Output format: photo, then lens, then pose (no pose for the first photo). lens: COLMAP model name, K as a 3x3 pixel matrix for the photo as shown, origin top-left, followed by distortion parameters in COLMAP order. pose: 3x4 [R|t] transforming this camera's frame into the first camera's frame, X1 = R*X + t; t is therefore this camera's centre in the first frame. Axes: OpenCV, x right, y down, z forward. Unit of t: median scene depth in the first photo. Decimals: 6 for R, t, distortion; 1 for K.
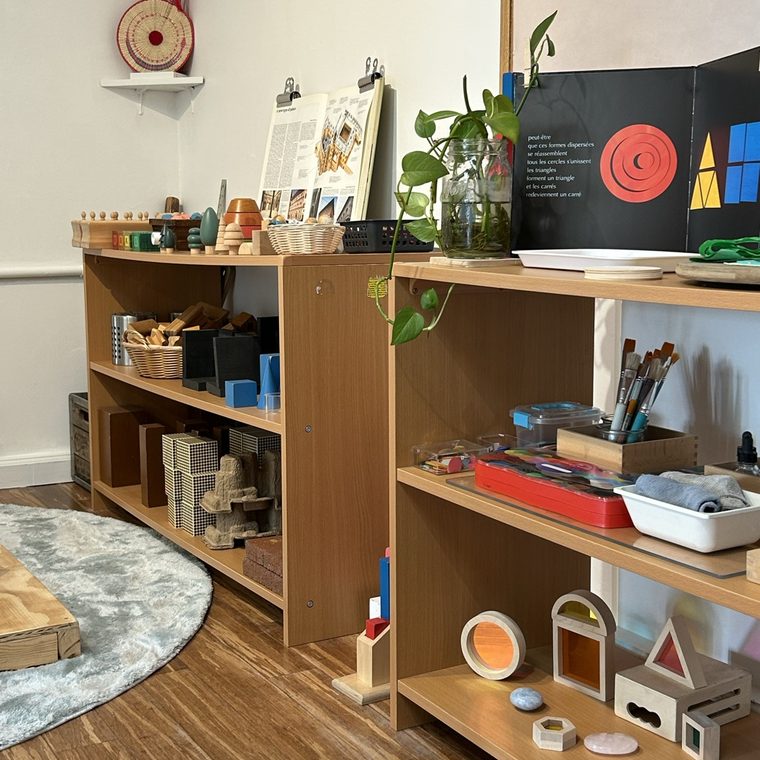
lens RADIAL K [[1234.8, 0, 434.4], [0, 1234.8, 403.2], [0, 0, 1]] dist [0.208083, -0.899778]
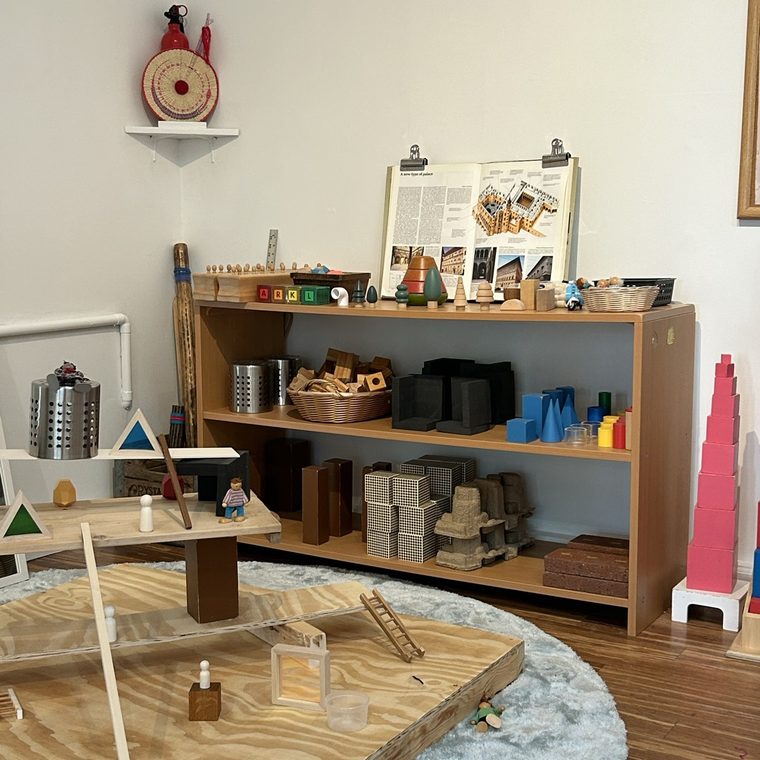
lens RADIAL K [[1234.8, 0, 434.4], [0, 1234.8, 403.2], [0, 0, 1]] dist [0.208083, -0.899778]
pose [[0.871601, -0.065836, 0.485776, -0.675093], [0.066681, 0.997653, 0.015567, -0.048673], [-0.485660, 0.018824, 0.873945, 0.028042]]
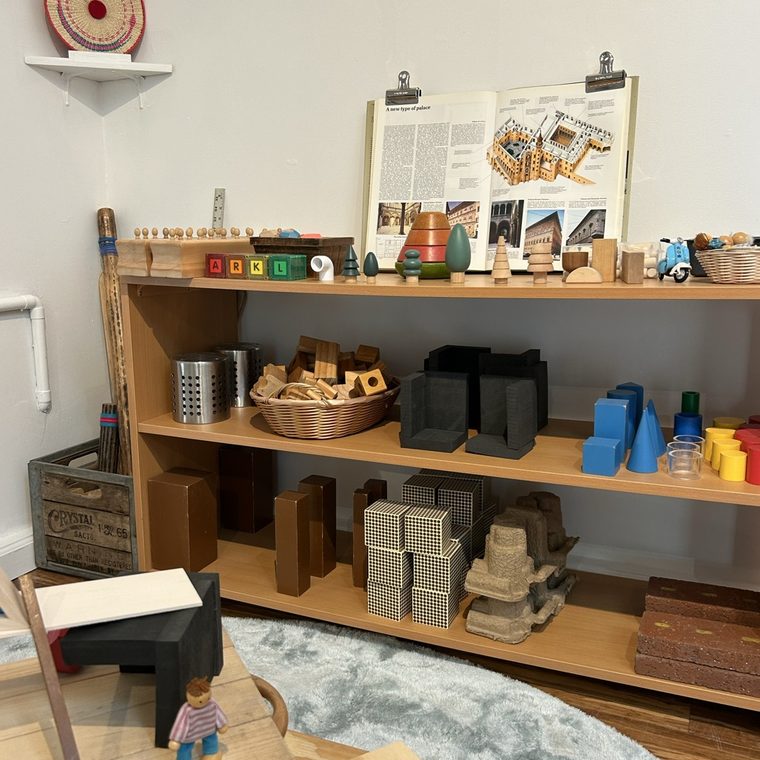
lens RADIAL K [[808.4, 0, 393.5], [0, 808.4, 381.6], [0, 0, 1]] dist [0.073911, -0.126633]
pose [[0.814627, -0.113828, 0.568706, -0.482632], [0.088188, 0.993460, 0.072521, -0.091319], [-0.573242, -0.008925, 0.819338, 0.556461]]
